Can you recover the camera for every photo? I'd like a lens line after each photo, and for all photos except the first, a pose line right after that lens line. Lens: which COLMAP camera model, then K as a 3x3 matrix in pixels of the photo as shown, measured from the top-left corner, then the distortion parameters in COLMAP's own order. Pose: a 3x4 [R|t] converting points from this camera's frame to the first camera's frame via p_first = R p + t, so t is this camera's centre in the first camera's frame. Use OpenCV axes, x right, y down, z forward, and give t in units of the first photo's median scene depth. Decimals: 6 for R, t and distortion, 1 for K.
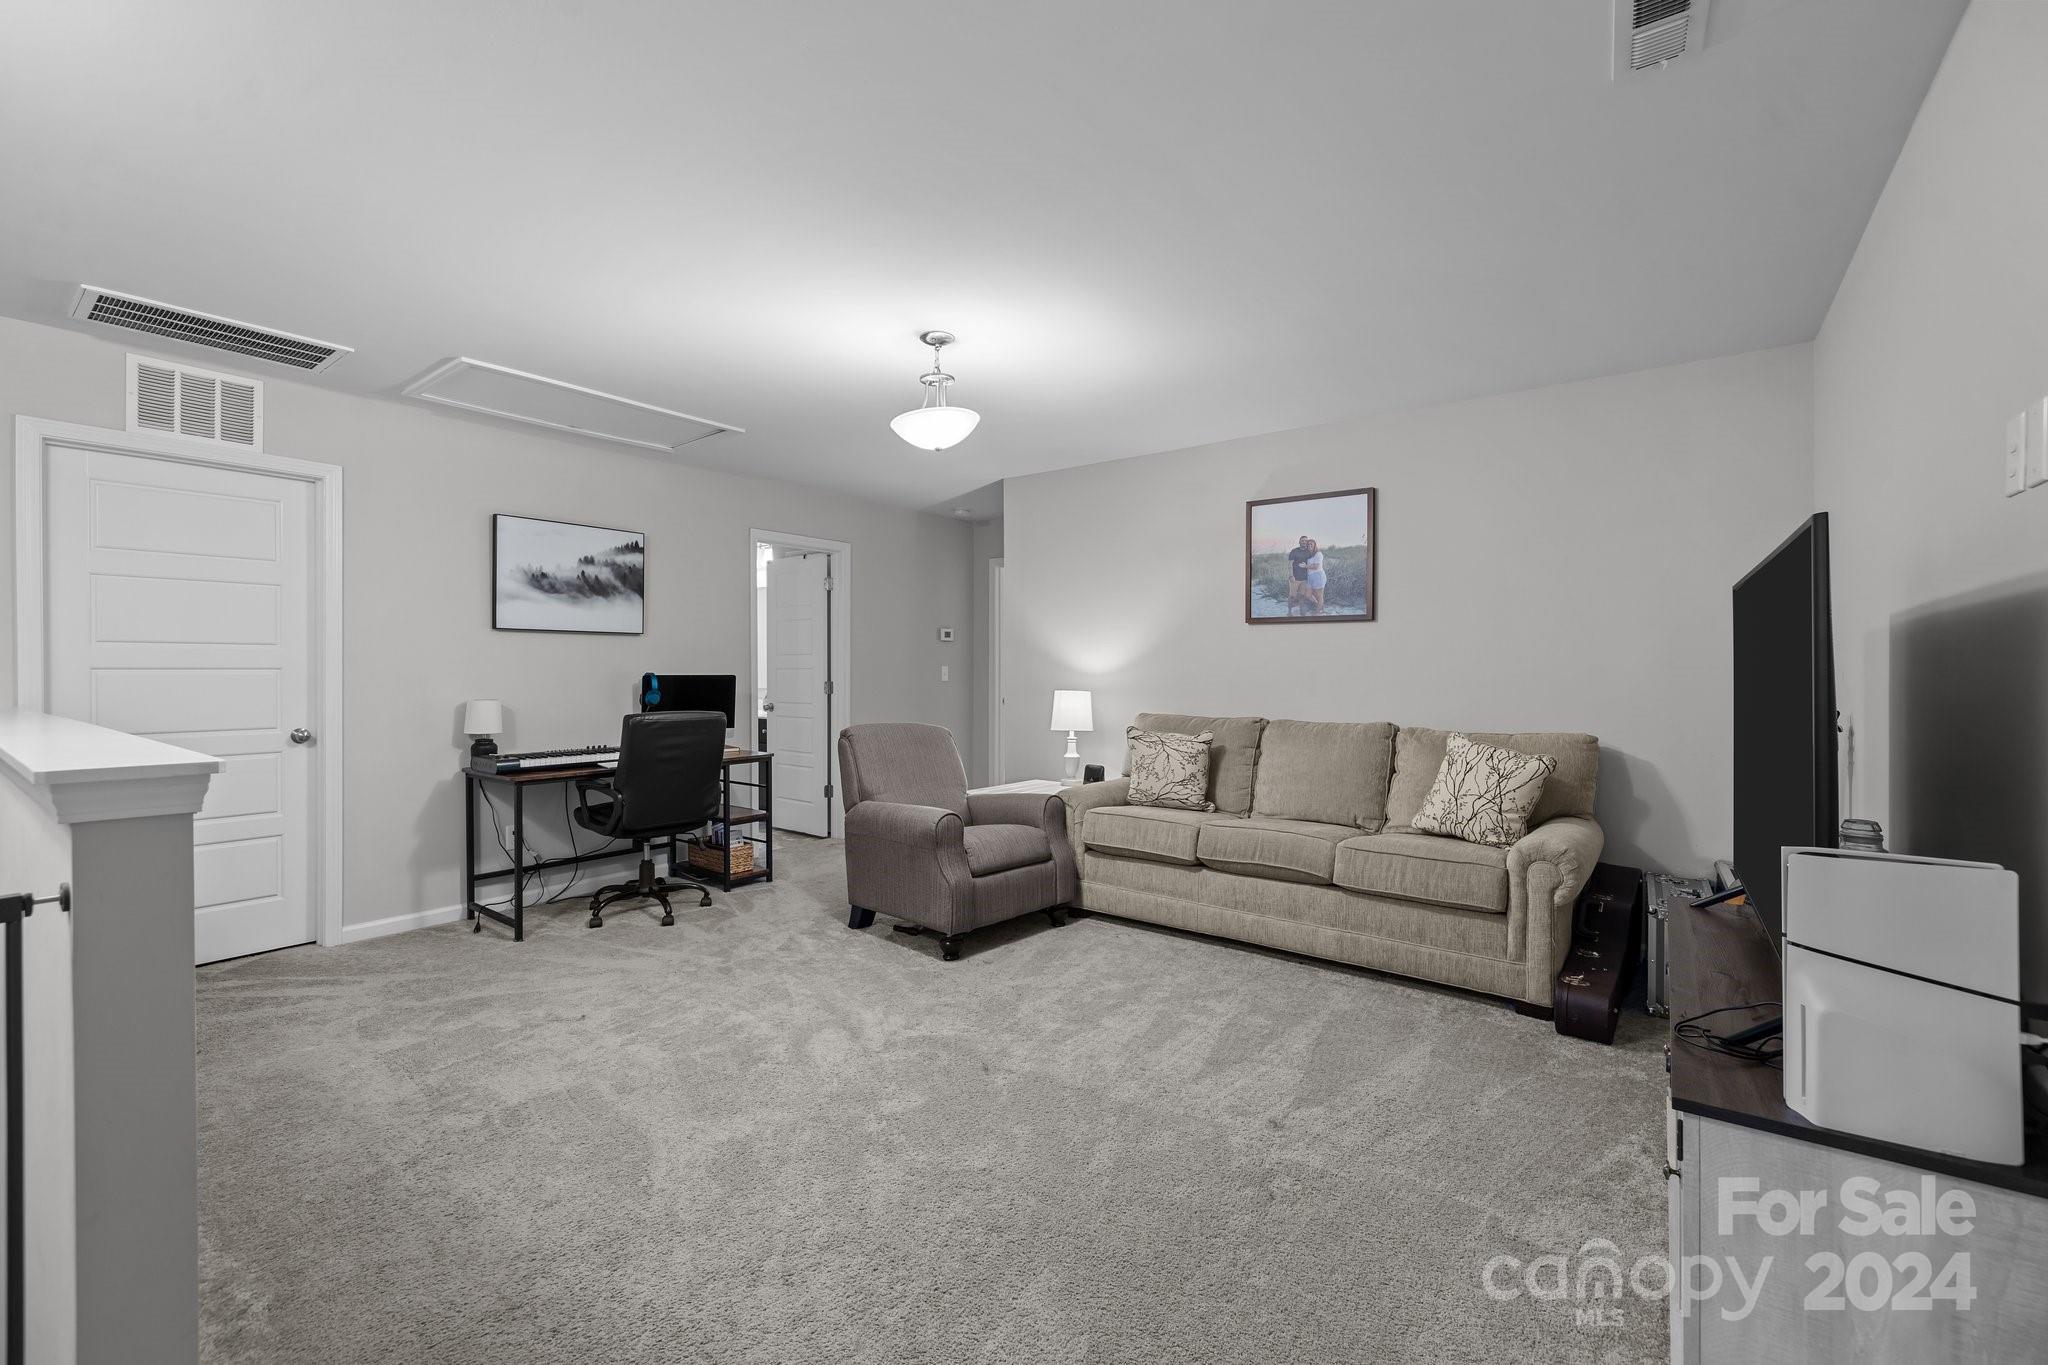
lens RADIAL K [[864.6, 0, 1010.9], [0, 864.6, 668.9], [0, 0, 1]] dist [-0.007150, 0.000275]
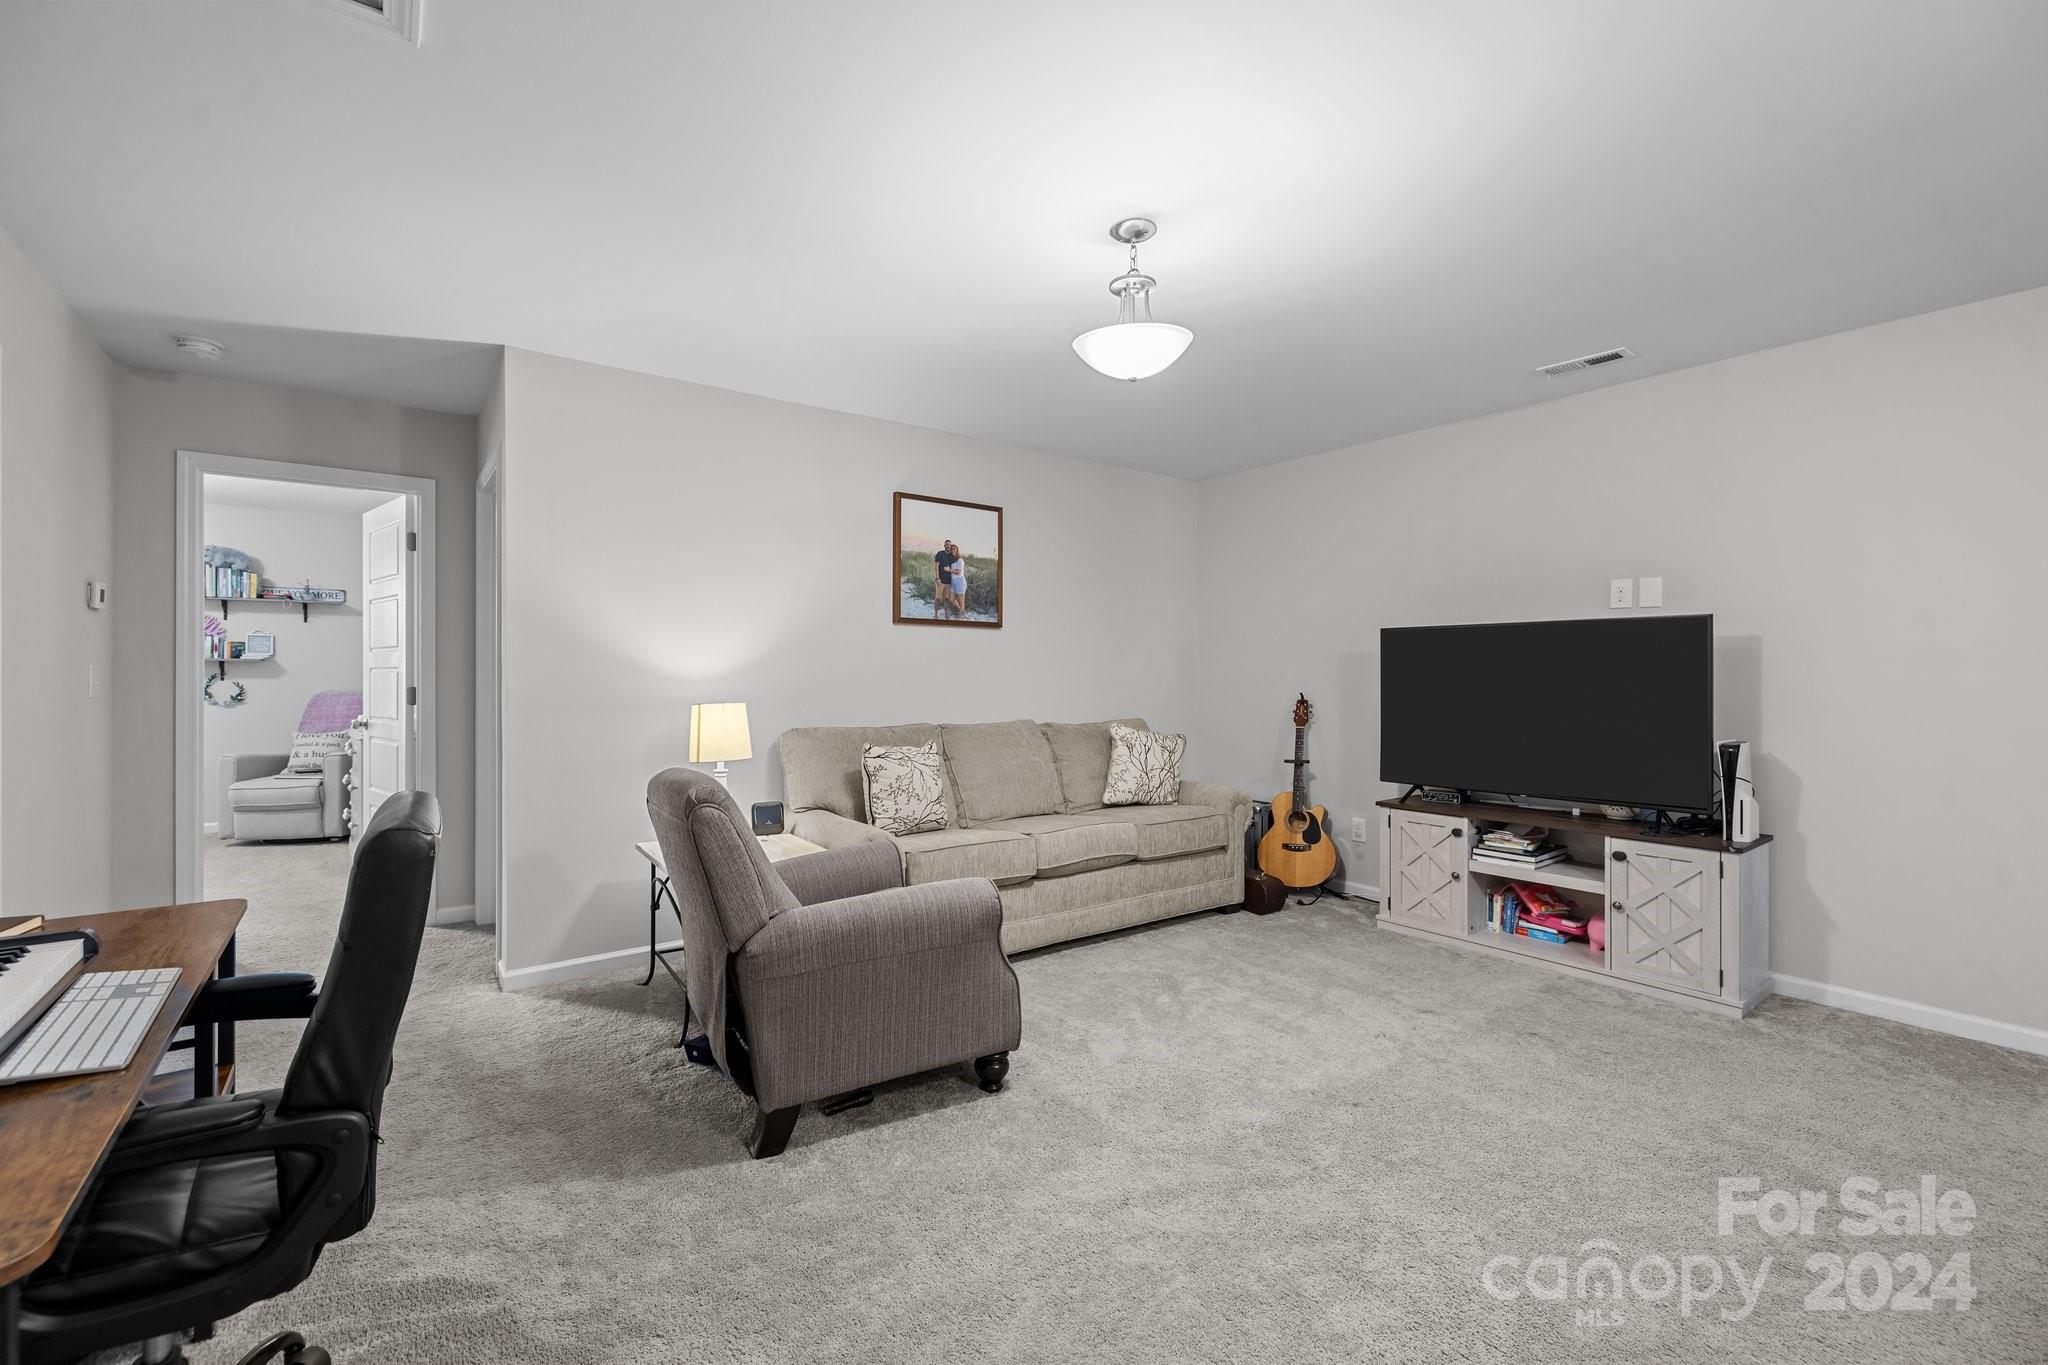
lens RADIAL K [[864.6, 0, 1010.9], [0, 864.6, 668.9], [0, 0, 1]] dist [-0.007150, 0.000275]
pose [[0.275739, 0.001217, 0.961232, -0.621027], [-0.002943, 0.999996, -0.000422, -0.003687], [-0.961228, -0.002712, 0.275741, 0.665840]]
